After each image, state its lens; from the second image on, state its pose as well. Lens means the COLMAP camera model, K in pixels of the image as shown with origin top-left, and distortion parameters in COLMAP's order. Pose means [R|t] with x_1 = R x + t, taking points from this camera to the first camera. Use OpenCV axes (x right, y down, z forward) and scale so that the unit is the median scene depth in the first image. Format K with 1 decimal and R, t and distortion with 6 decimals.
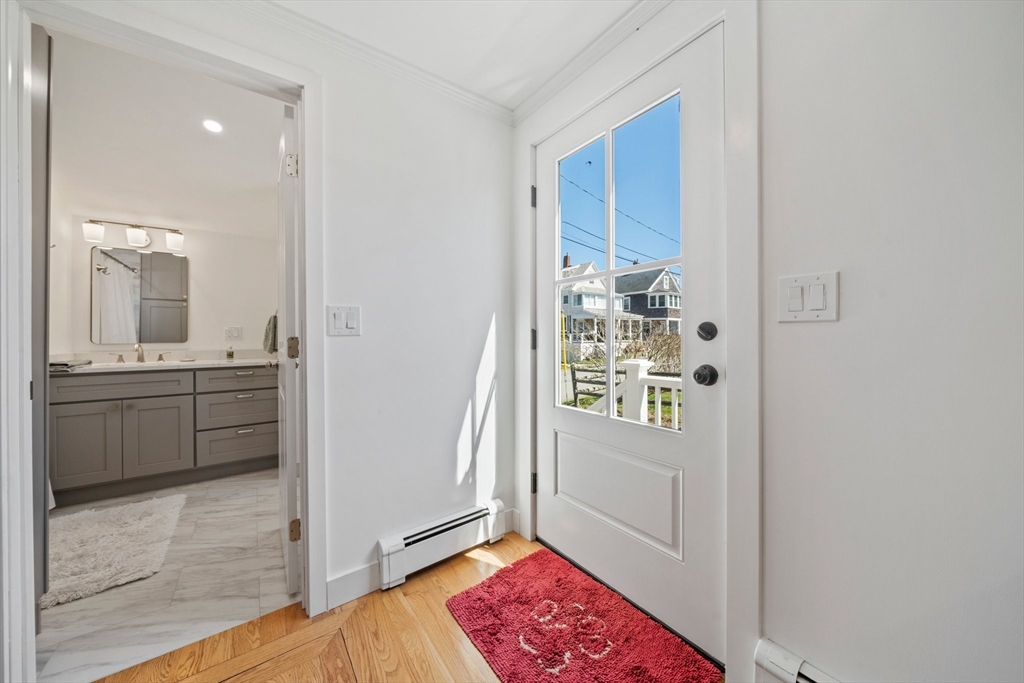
lens RADIAL K [[349.8, 0, 509.1], [0, 349.8, 339.2], [0, 0, 1]] dist [-0.010451, -0.000137]
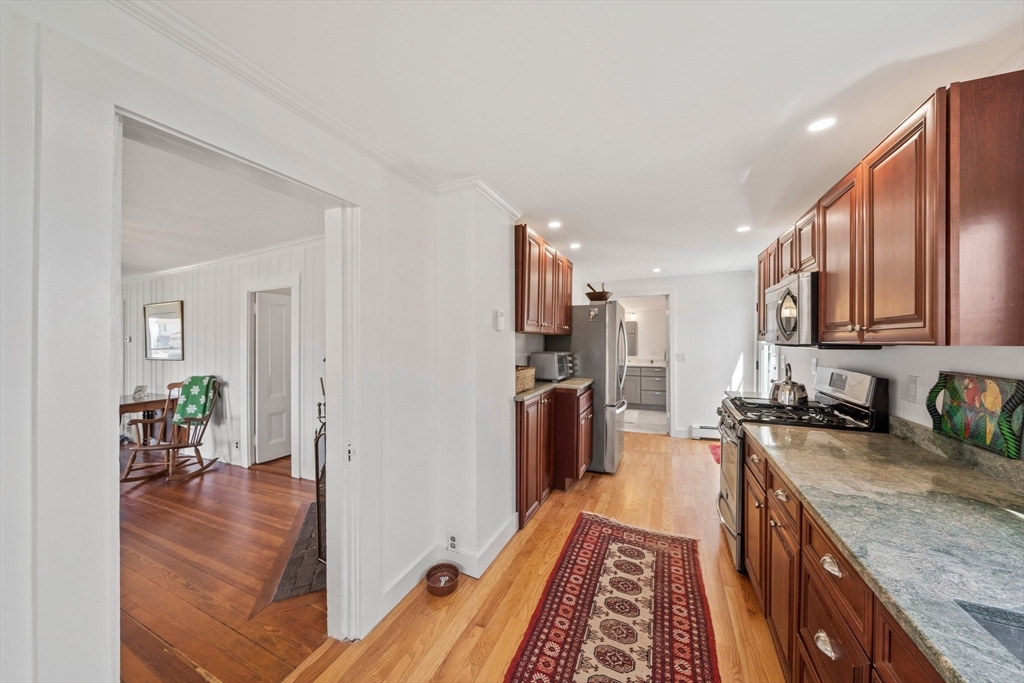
lens RADIAL K [[349.8, 0, 510.9], [0, 349.8, 342.0], [0, 0, 1]] dist [-0.010451, -0.000137]
pose [[0.496419, 0.003315, -0.868077, 1.295375], [-0.000764, 0.999994, 0.003382, -0.160909], [0.868083, -0.001015, 0.496419, -1.673151]]
